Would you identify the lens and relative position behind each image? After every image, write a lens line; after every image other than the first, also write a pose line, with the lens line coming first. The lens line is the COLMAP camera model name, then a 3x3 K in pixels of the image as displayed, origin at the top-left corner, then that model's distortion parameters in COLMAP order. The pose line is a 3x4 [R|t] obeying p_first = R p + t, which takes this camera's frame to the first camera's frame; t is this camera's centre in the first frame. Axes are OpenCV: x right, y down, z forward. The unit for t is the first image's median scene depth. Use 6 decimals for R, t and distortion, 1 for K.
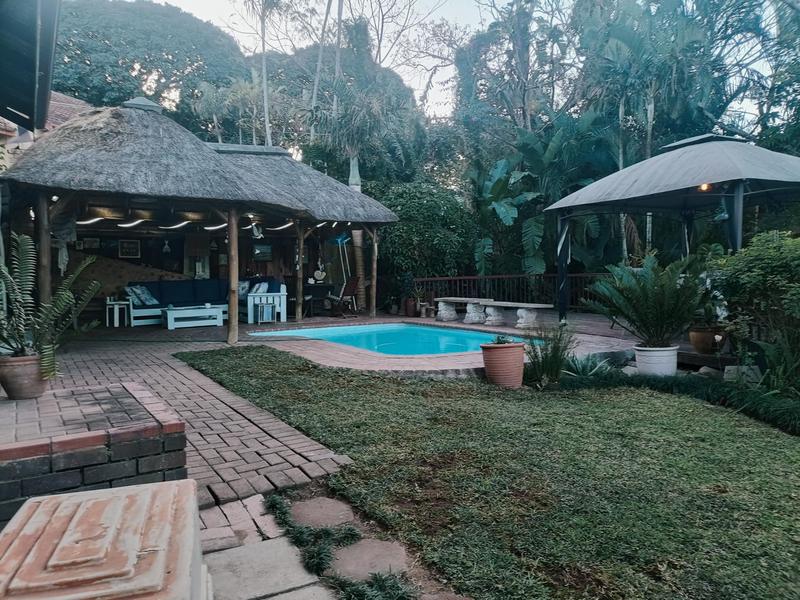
lens RADIAL K [[586.4, 0, 400.0], [0, 586.4, 300.0], [0, 0, 1]] dist [0.010184, -0.004258]
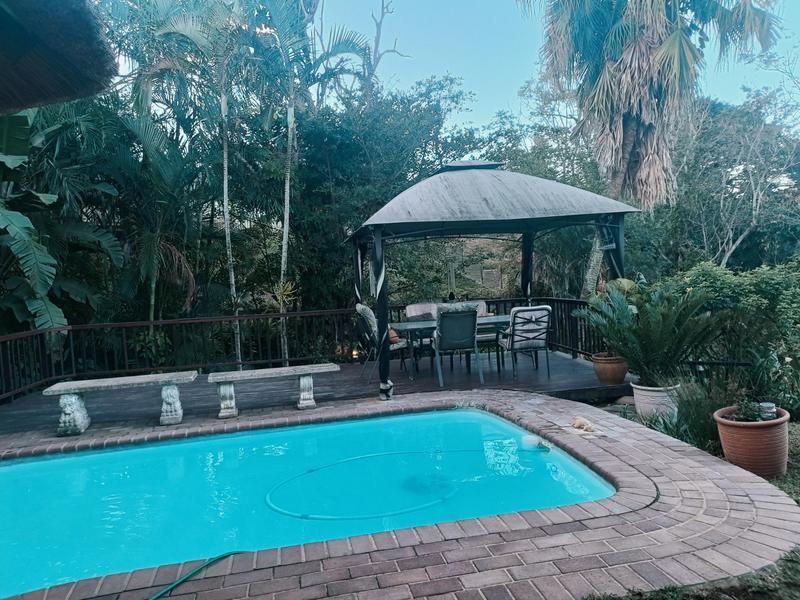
lens RADIAL K [[586.4, 0, 400.0], [0, 586.4, 300.0], [0, 0, 1]] dist [0.010184, -0.004258]
pose [[0.308352, -0.031025, 0.950766, -0.359690], [0.094799, 0.995495, 0.001740, -0.058222], [-0.946537, 0.089595, 0.309904, 0.703205]]
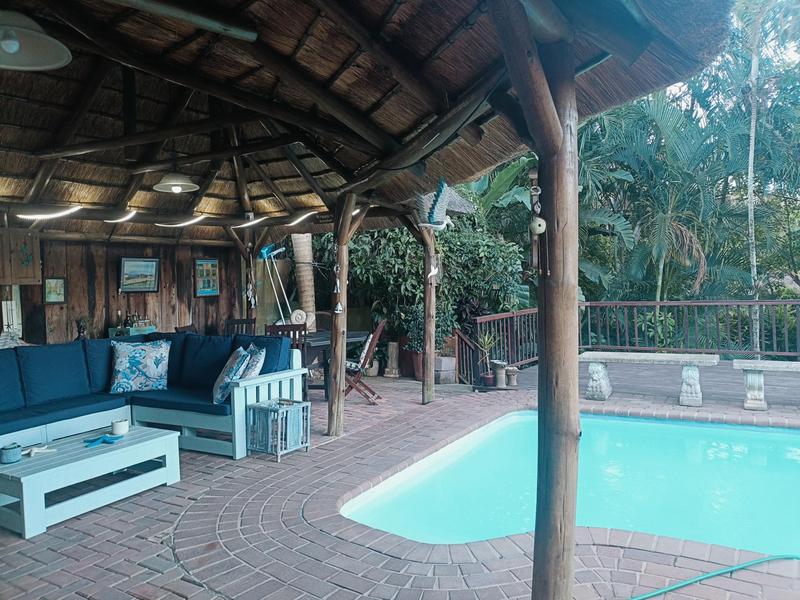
lens RADIAL K [[576.4, 0, 400.0], [0, 576.4, 300.0], [0, 0, 1]] dist [0.001112, -0.003992]
pose [[0.895736, -0.027940, 0.443707, -0.384101], [0.043785, 0.998715, -0.025502, -0.057883], [-0.442424, 0.042271, 0.895809, 0.724985]]
